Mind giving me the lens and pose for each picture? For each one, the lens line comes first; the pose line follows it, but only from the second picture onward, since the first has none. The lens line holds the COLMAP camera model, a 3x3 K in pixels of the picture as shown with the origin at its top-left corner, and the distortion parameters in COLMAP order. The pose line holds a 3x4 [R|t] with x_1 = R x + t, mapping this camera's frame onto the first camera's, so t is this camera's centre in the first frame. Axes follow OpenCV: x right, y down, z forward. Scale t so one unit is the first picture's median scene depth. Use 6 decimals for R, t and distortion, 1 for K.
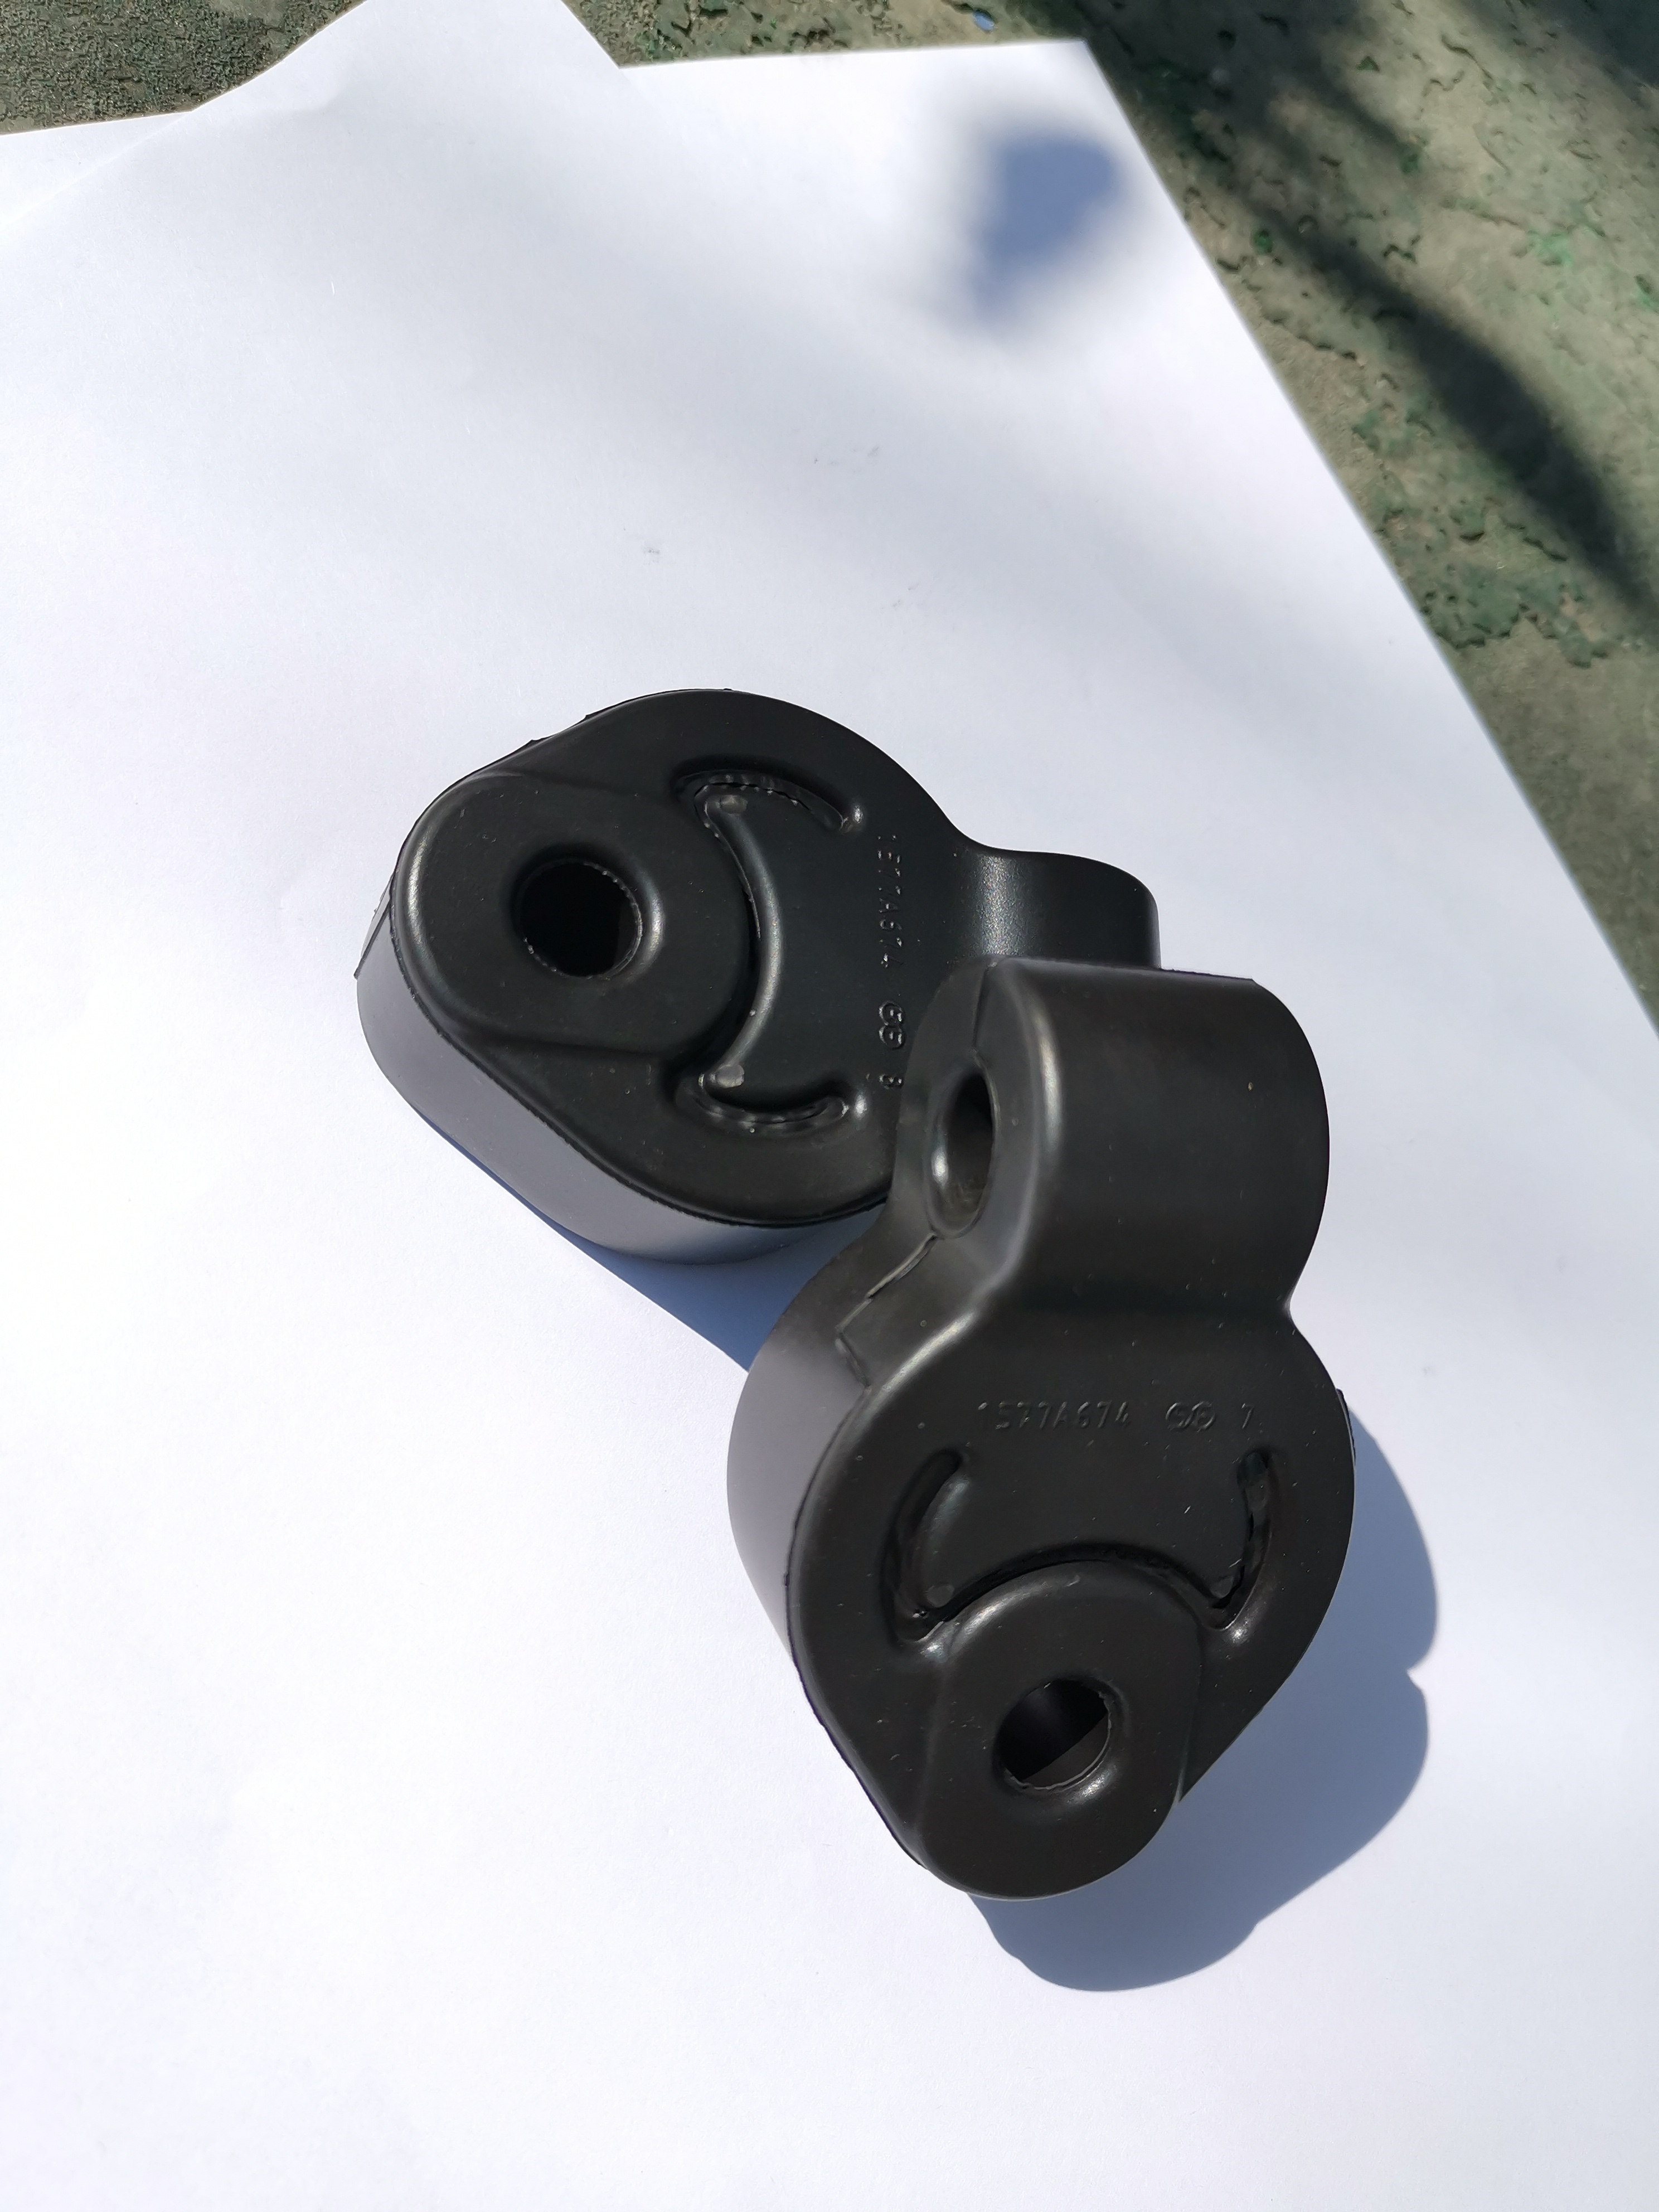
lens RADIAL K [[1774.7, 0, 829.5], [0, 1774.7, 1106.0], [0, 0, 1]] dist [0.004385, 0.010272]
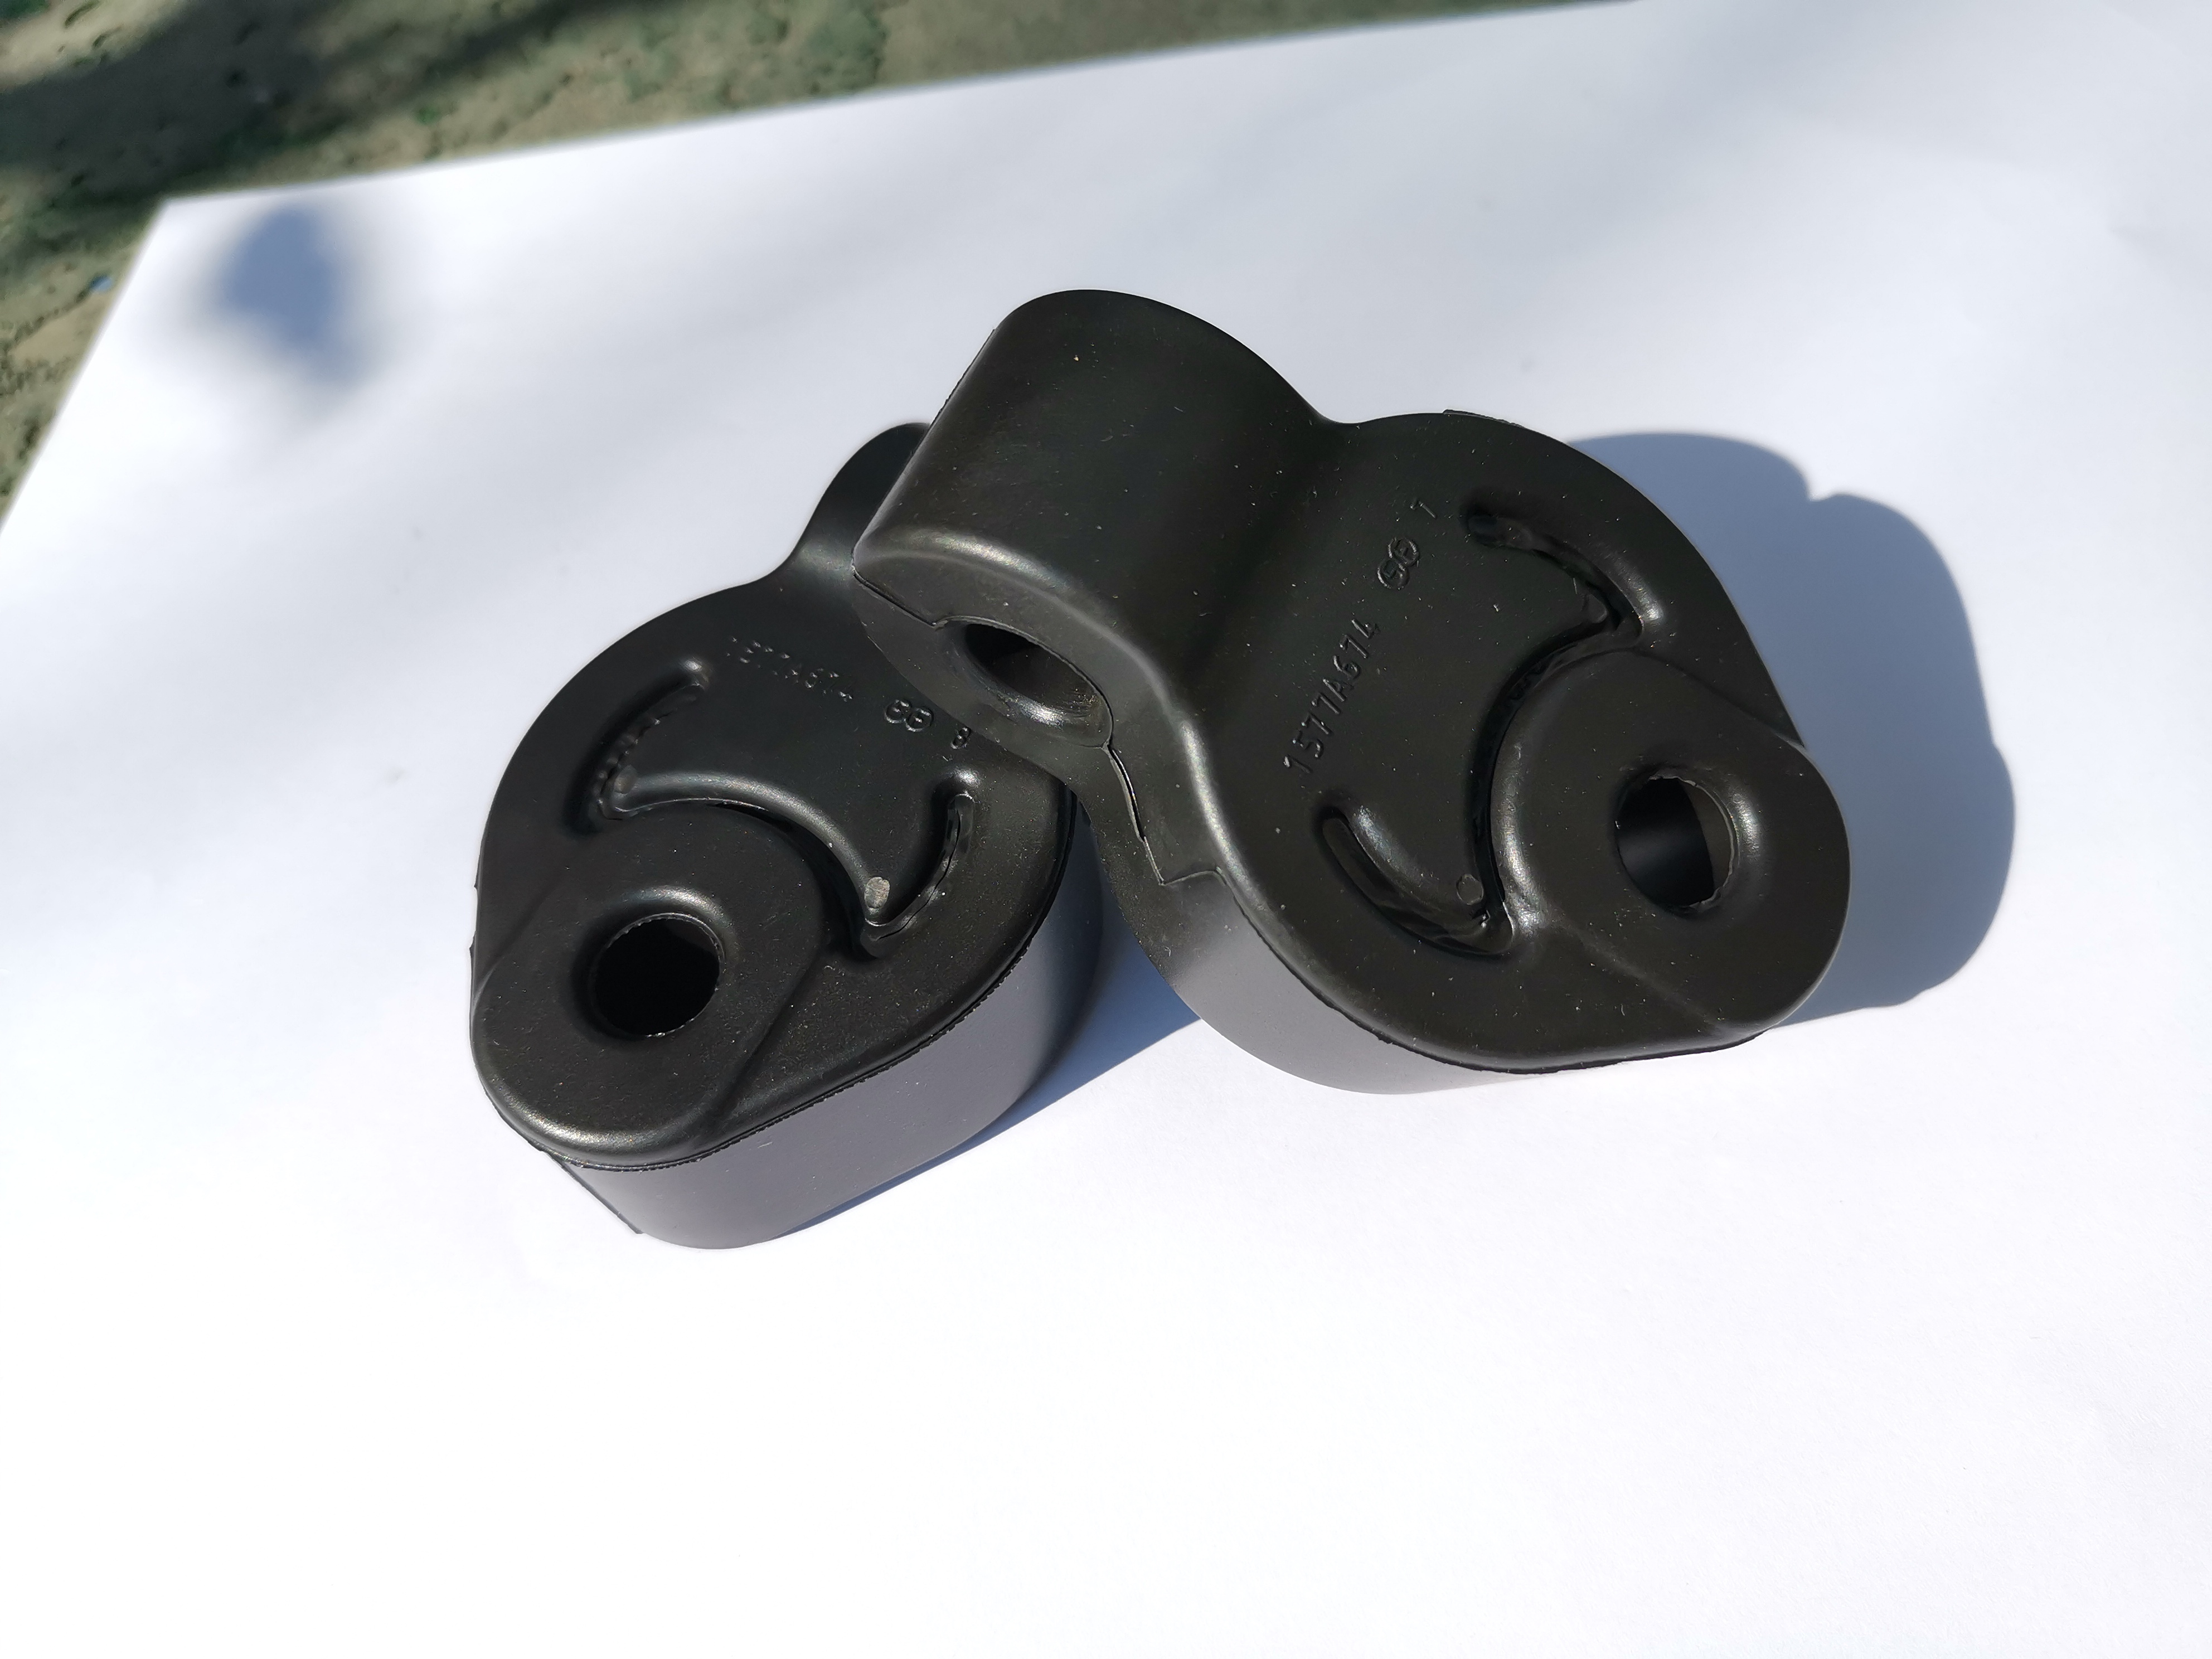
lens RADIAL K [[1774.7, 0, 1106.0], [0, 1774.7, 829.5], [0, 0, 1]] dist [0.004385, 0.010272]
pose [[0.390405, -0.920183, 0.029099, -0.007051], [0.919456, 0.388103, -0.063054, 0.140434], [0.046727, 0.051372, 0.997586, 0.086302]]
